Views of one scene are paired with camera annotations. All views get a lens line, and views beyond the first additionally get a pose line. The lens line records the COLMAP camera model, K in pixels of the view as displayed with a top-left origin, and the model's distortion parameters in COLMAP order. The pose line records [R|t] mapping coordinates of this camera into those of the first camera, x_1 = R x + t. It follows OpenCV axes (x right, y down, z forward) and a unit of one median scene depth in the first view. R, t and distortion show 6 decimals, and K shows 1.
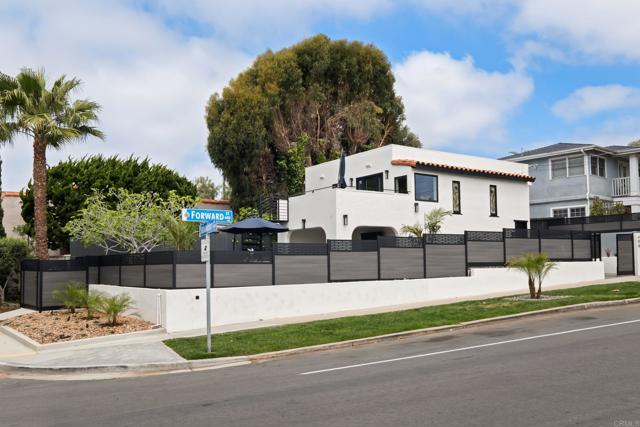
lens RADIAL K [[580.4, 0, 321.1], [0, 580.4, 213.3], [0, 0, 1]] dist [-0.021098, -0.006537]
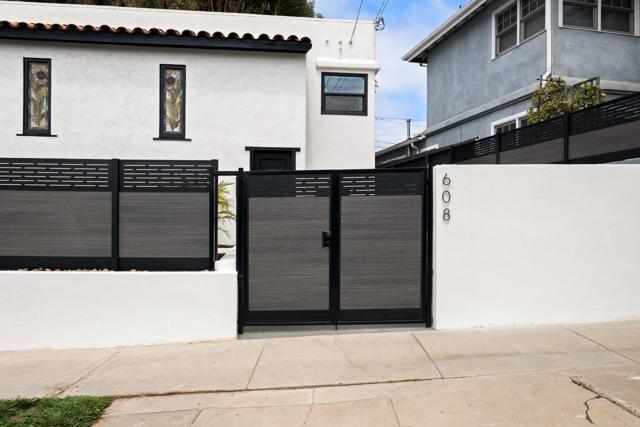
lens RADIAL K [[479.6, 0, 317.6], [0, 479.6, 214.3], [0, 0, 1]] dist [-0.001317, 0.005138]
pose [[0.883036, 0.011035, -0.469175, 0.598444], [0.026502, 0.996956, 0.073328, 0.039781], [0.468556, -0.077186, 0.880055, 0.793458]]
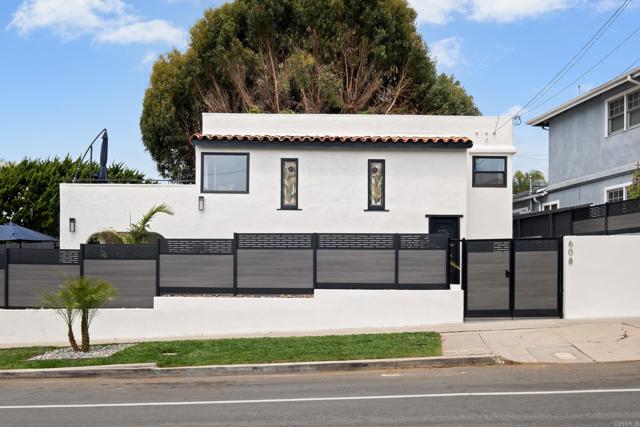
lens RADIAL K [[645.9, 0, 328.2], [0, 645.9, 264.2], [0, 0, 1]] dist [0.024261, 0.000000]
pose [[0.841559, 0.011001, -0.540052, 0.677127], [0.035371, 0.996525, 0.075417, 0.009423], [0.539005, -0.082570, 0.838246, 0.416254]]
